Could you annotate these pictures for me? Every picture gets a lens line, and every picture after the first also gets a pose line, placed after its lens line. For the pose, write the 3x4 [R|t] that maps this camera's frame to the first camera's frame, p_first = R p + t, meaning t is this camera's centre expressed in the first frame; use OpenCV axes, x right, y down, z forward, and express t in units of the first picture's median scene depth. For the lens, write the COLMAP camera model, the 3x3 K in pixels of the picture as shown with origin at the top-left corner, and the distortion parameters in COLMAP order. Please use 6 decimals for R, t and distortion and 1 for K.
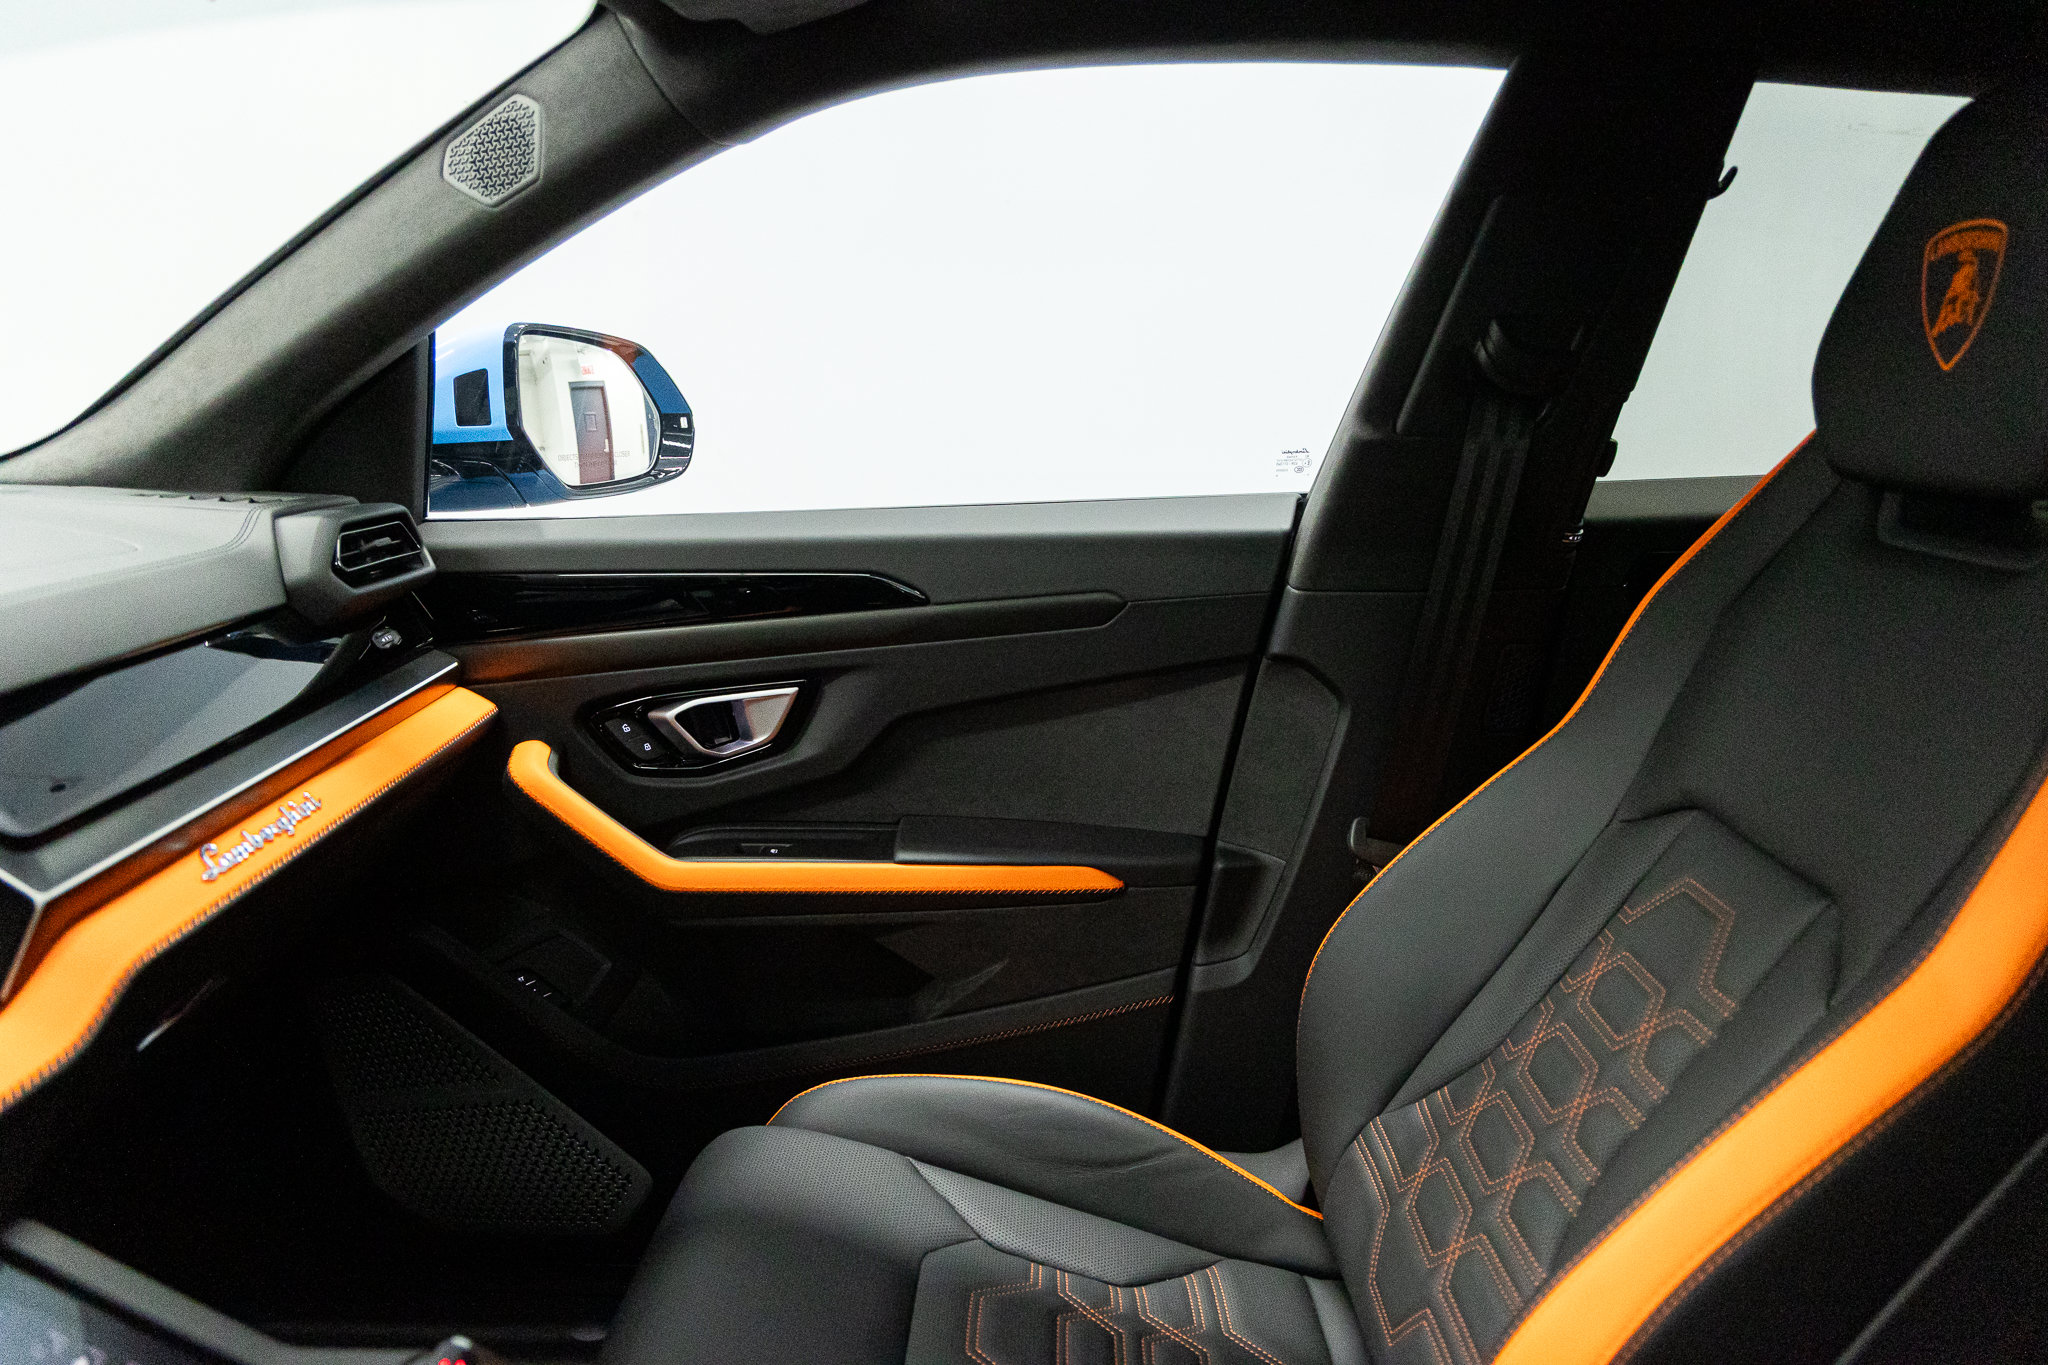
lens RADIAL K [[1358.0, 0, 1024.0], [0, 1358.0, 682.5], [0, 0, 1]] dist [0.005185, 0.002070]
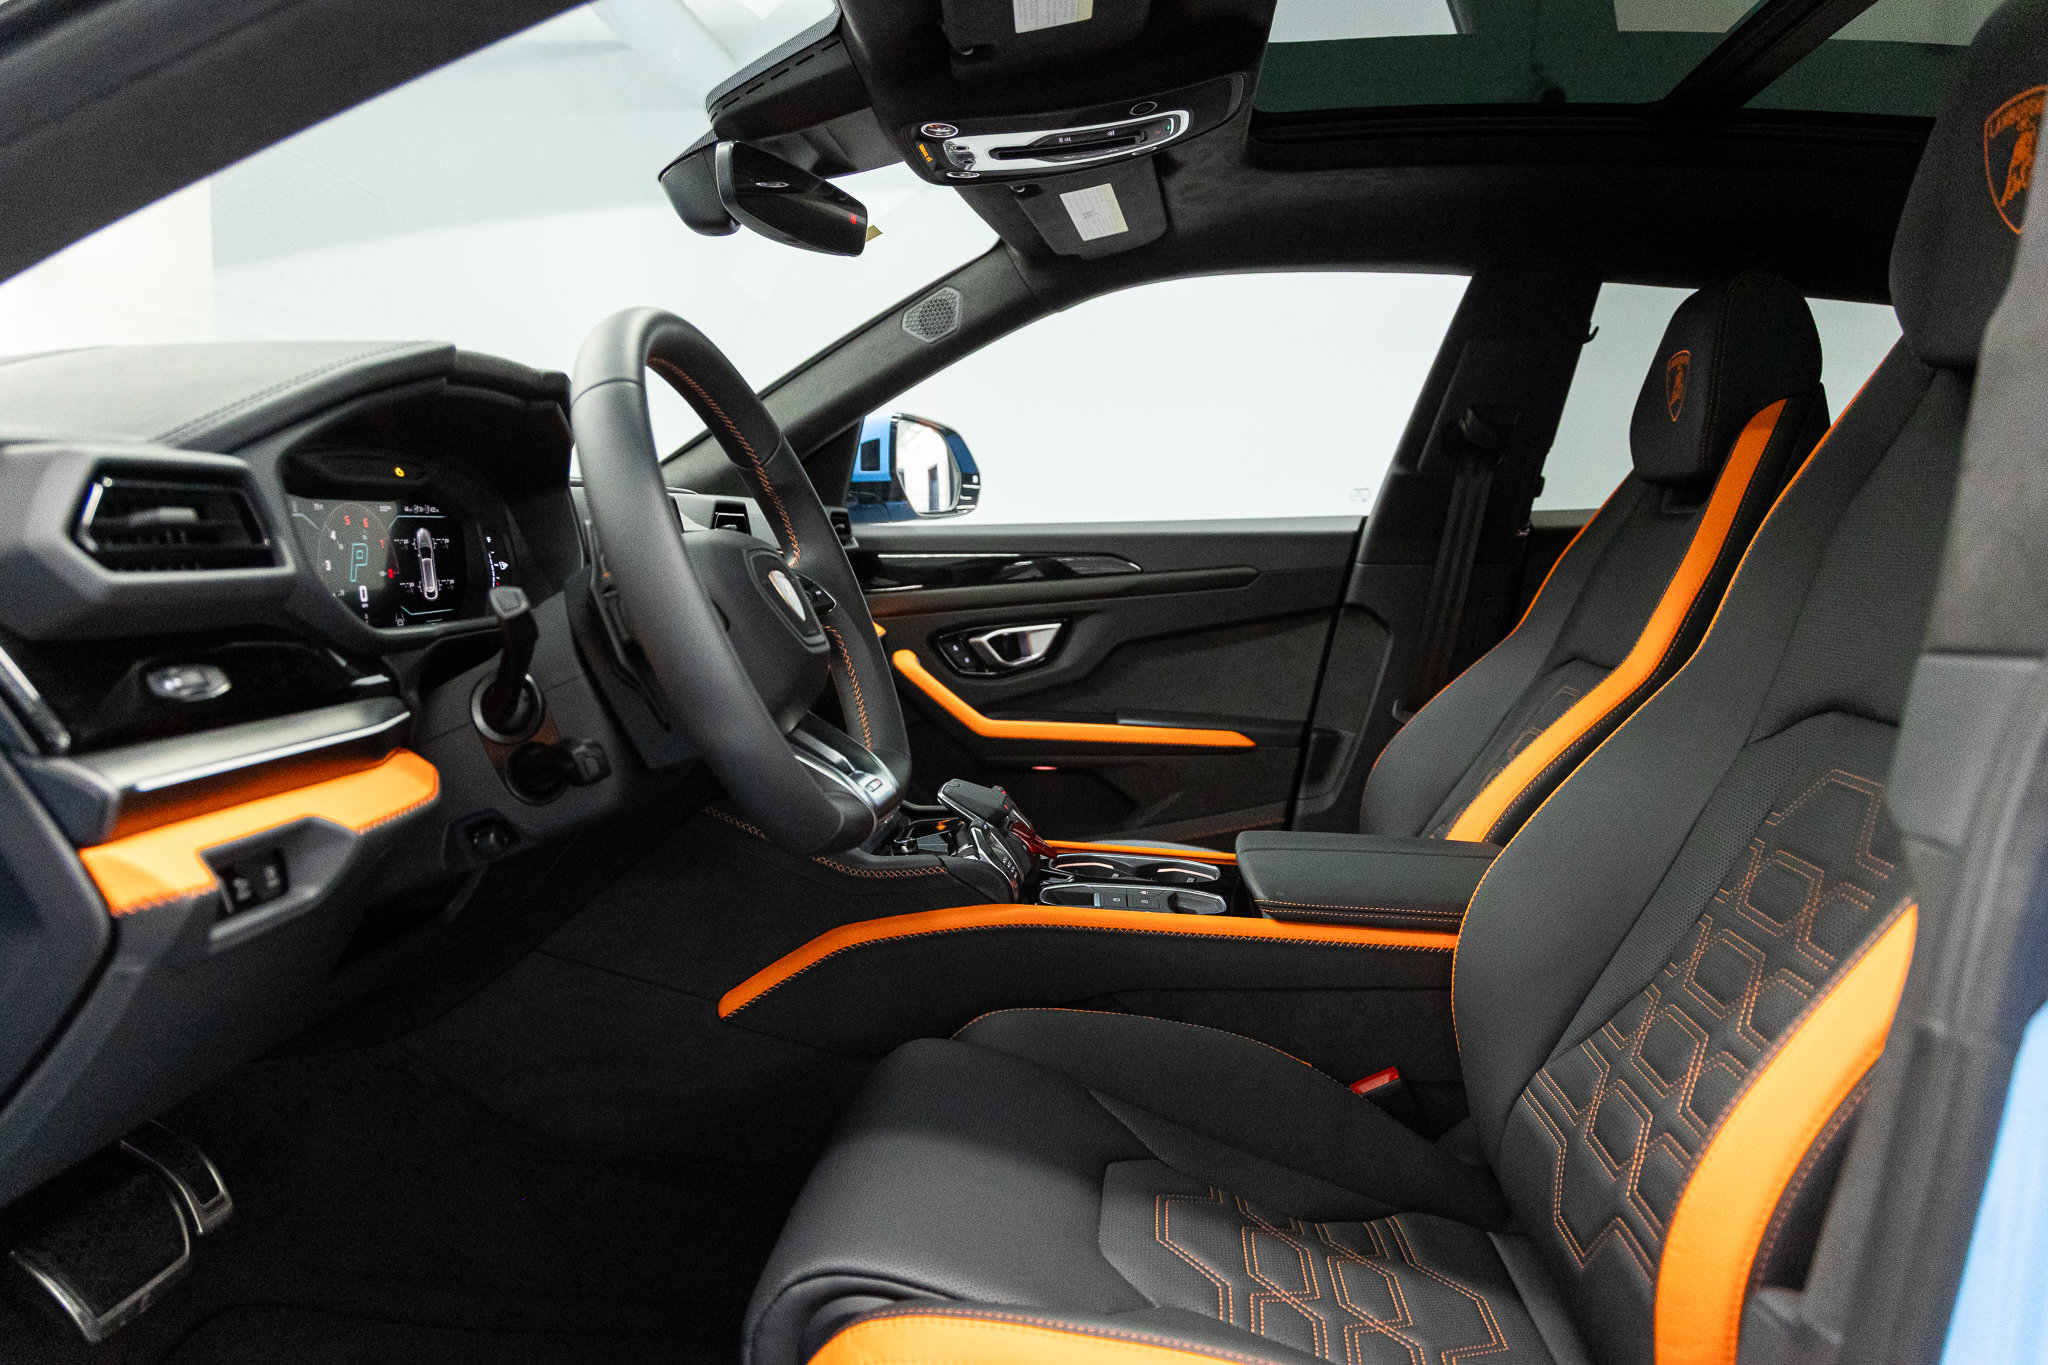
lens RADIAL K [[1386.3, 0, 1024.0], [0, 1386.3, 682.5], [0, 0, 1]] dist [0.005450, 0.001132]
pose [[0.998173, 0.019158, -0.057308, -0.113328], [-0.025522, 0.993329, -0.112453, 0.271812], [0.054771, 0.113710, 0.992003, -0.699196]]
